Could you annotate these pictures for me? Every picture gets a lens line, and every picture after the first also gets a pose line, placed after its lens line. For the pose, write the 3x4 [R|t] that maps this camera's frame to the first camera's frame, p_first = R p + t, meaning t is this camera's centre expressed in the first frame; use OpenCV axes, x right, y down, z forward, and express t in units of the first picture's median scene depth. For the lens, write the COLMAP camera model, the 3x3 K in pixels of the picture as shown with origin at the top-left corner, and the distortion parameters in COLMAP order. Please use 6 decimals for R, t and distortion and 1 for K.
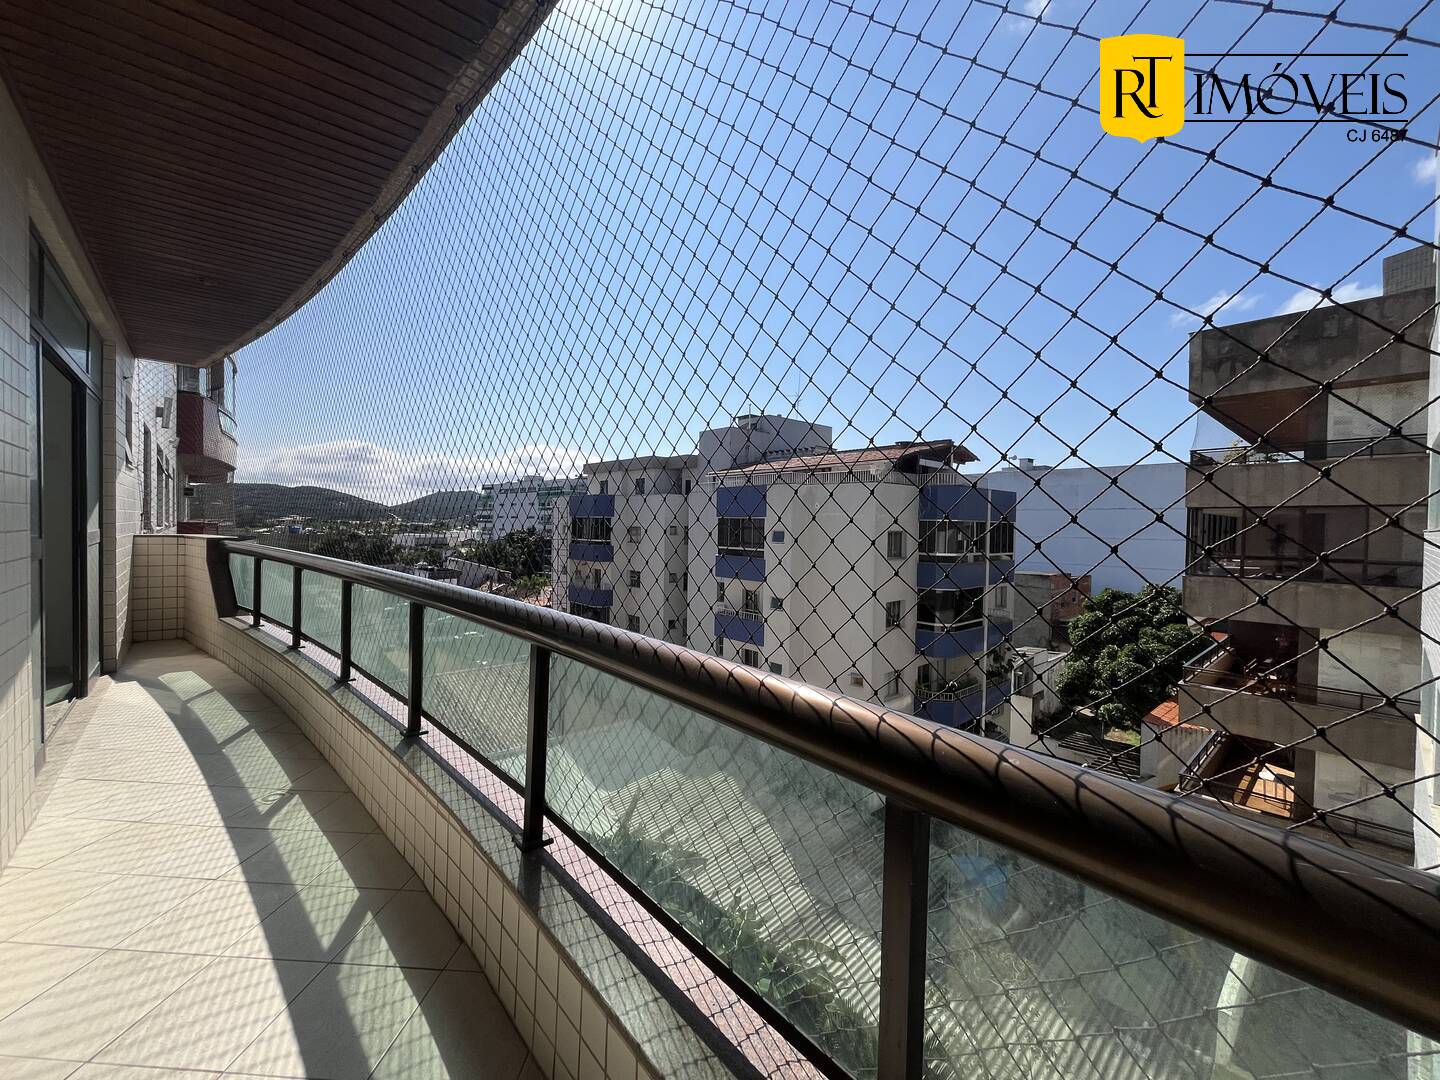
lens RADIAL K [[582.0, 0, 720.0], [0, 582.0, 540.0], [0, 0, 1]] dist [-0.000376, -0.000368]
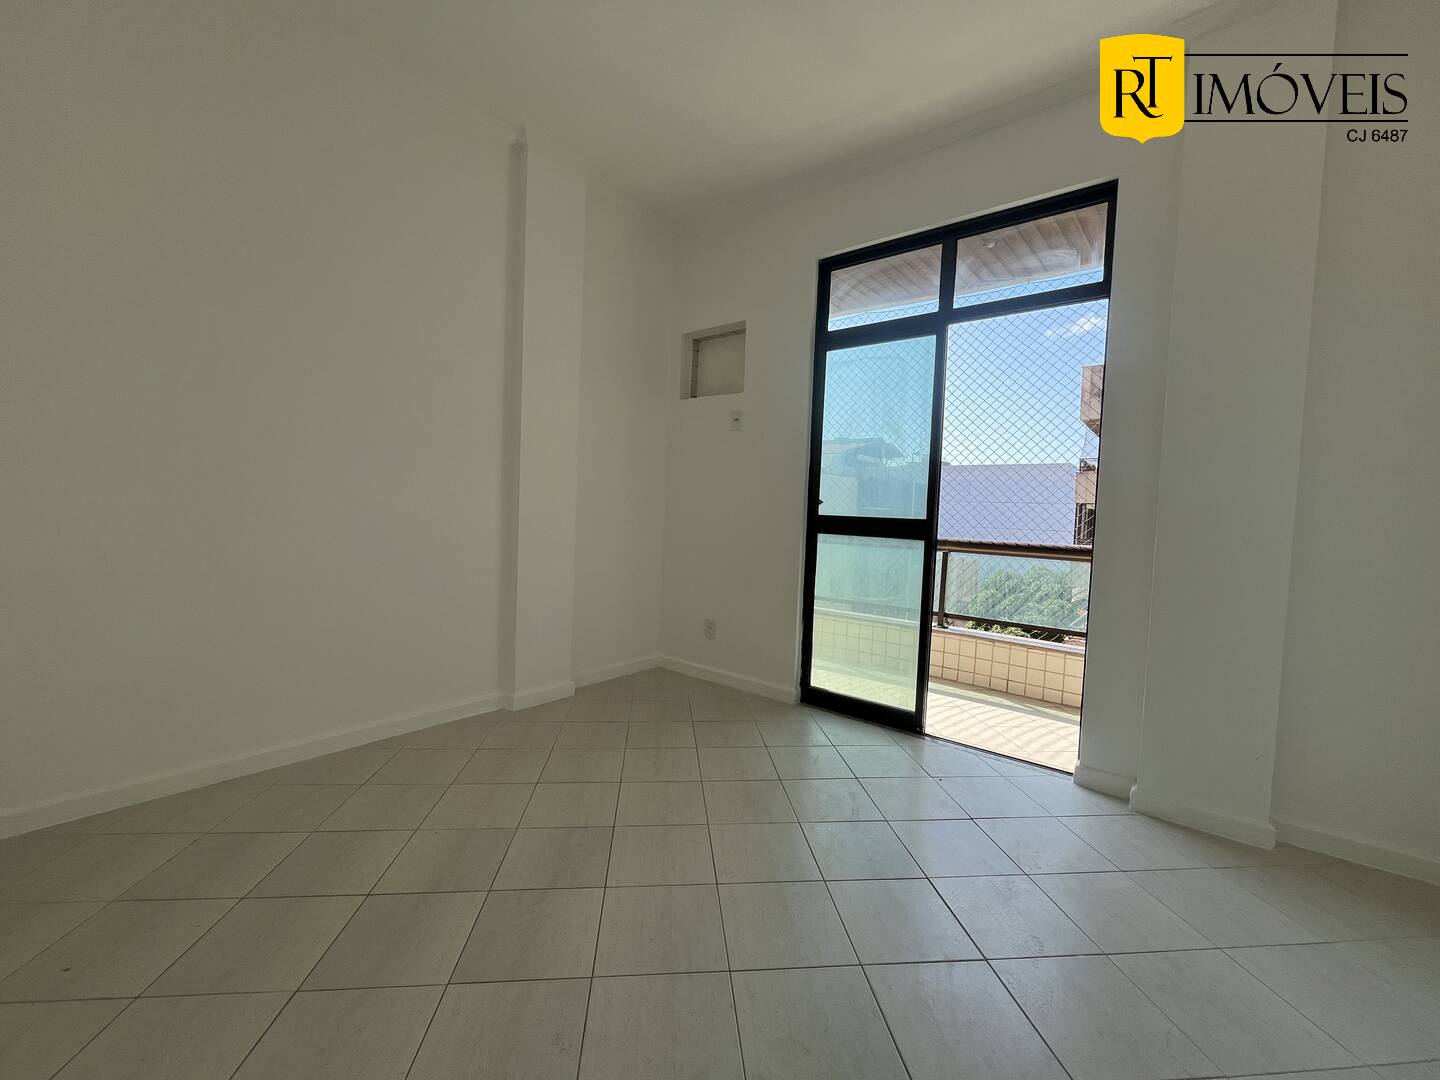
lens RADIAL K [[582.0, 0, 720.0], [0, 582.0, 540.0], [0, 0, 1]] dist [-0.000376, -0.000368]
pose [[0.981336, 0.012663, 0.191881, -0.128675], [-0.018115, 0.999480, 0.026688, 0.001100], [-0.191443, -0.029666, 0.981055, -0.051653]]
